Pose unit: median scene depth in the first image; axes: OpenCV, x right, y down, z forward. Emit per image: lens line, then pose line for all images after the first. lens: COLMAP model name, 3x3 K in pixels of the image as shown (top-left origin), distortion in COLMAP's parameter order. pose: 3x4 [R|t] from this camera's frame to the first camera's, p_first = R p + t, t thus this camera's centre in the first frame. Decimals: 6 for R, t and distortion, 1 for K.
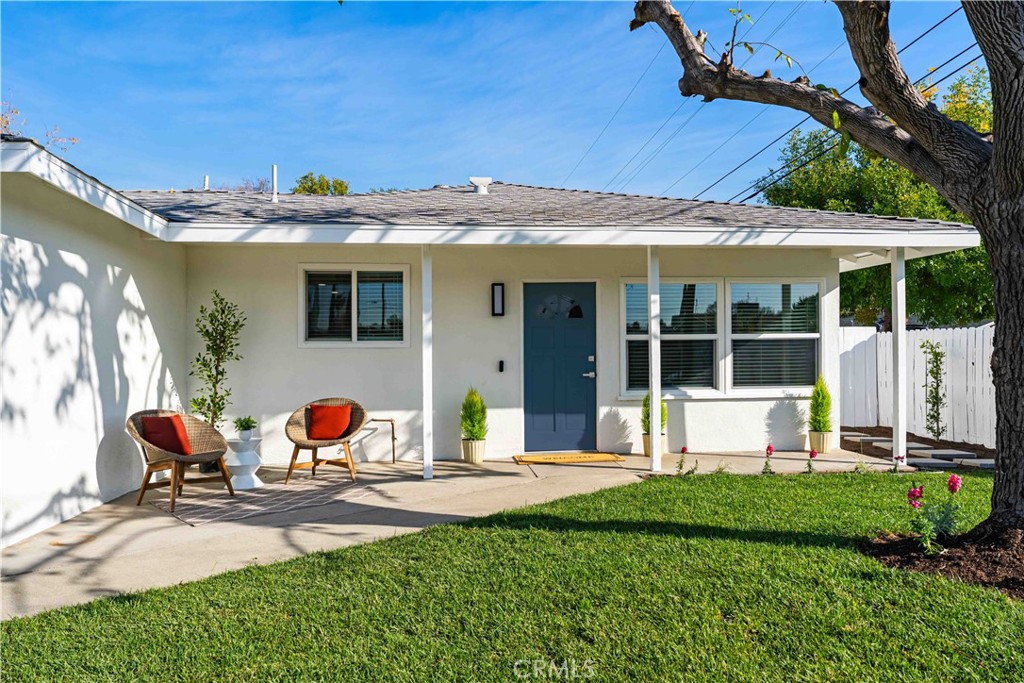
lens RADIAL K [[687.3, 0, 502.8], [0, 687.3, 378.2], [0, 0, 1]] dist [0.017072, -0.000710]
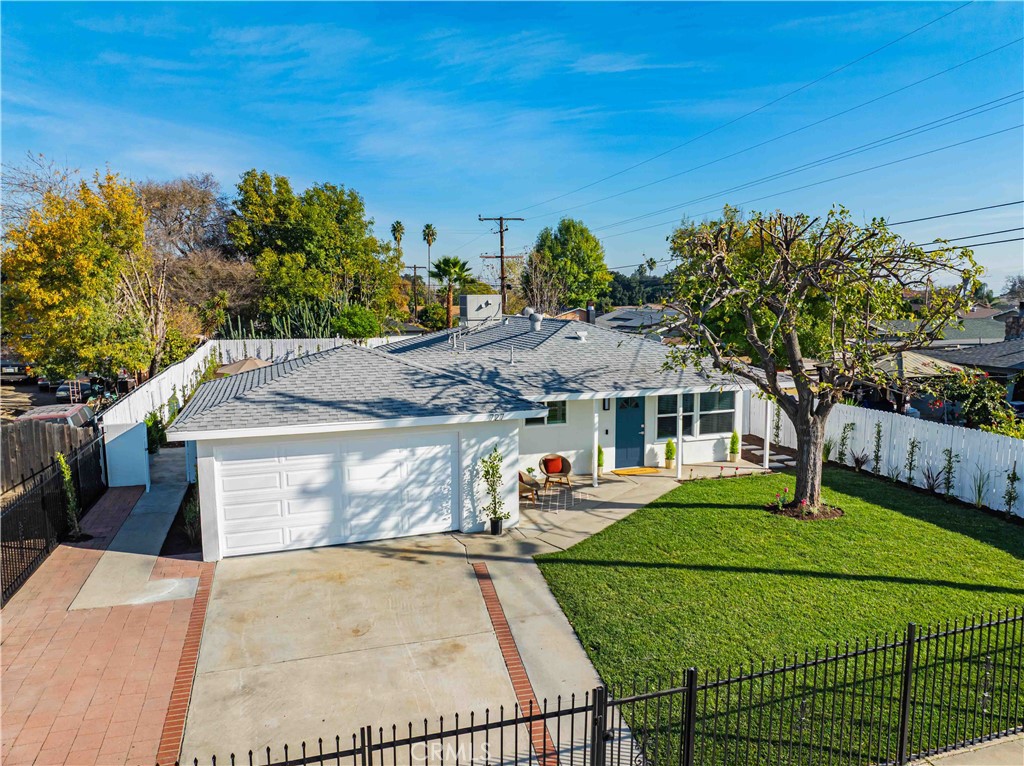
lens RADIAL K [[718.6, 0, 512.0], [0, 718.6, 383.0], [0, 0, 1]] dist [-0.024692, 0.000491]
pose [[0.976007, -0.019006, 0.216910, -0.795653], [-0.000917, 0.995816, 0.091382, -0.380903], [-0.217739, -0.089388, 0.971905, -1.168620]]
